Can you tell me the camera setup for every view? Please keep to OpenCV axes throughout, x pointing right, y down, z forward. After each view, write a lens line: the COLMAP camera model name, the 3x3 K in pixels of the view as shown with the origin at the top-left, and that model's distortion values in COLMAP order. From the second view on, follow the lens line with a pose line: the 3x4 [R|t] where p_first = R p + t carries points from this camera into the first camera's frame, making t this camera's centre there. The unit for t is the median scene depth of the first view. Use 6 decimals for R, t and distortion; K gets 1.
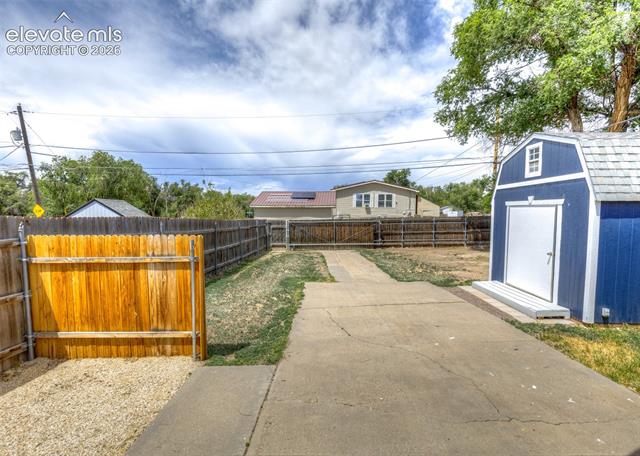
lens RADIAL K [[313.1, 0, 333.5], [0, 313.1, 227.2], [0, 0, 1]] dist [0.009960, -0.000930]
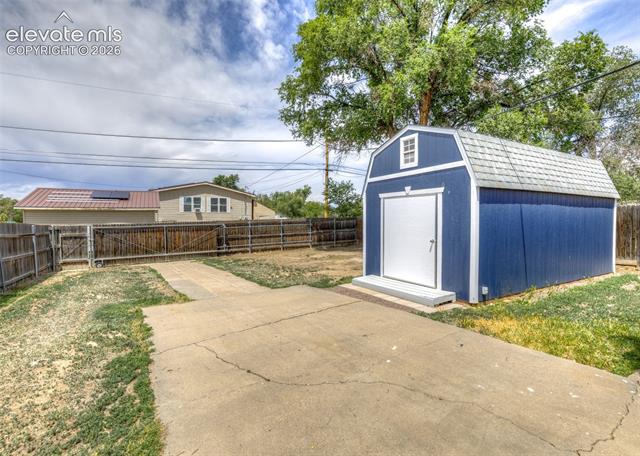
lens RADIAL K [[313.1, 0, 333.5], [0, 313.1, 227.2], [0, 0, 1]] dist [0.009960, -0.000930]
pose [[0.857608, -0.026593, 0.513616, -0.055282], [0.040006, 0.999086, -0.015072, 0.020692], [-0.512746, 0.033474, 0.857888, 0.144197]]
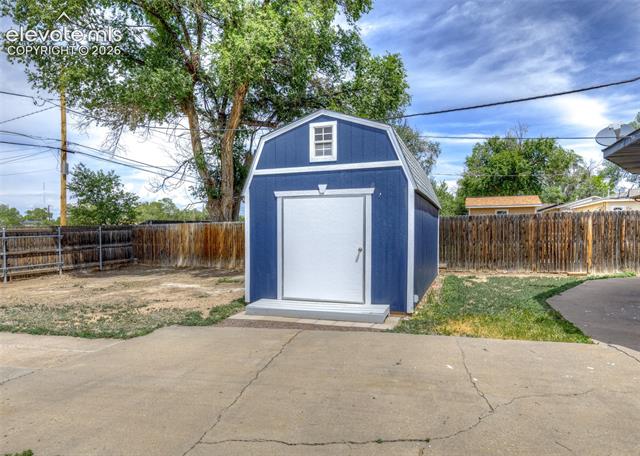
lens RADIAL K [[389.7, 0, 339.0], [0, 389.7, 243.9], [0, 0, 1]] dist [0.004222, 0.000875]
pose [[0.341735, -0.042078, 0.938854, -0.181221], [0.054074, 0.998223, 0.025056, 0.018886], [-0.938239, 0.042205, 0.343403, 0.338912]]
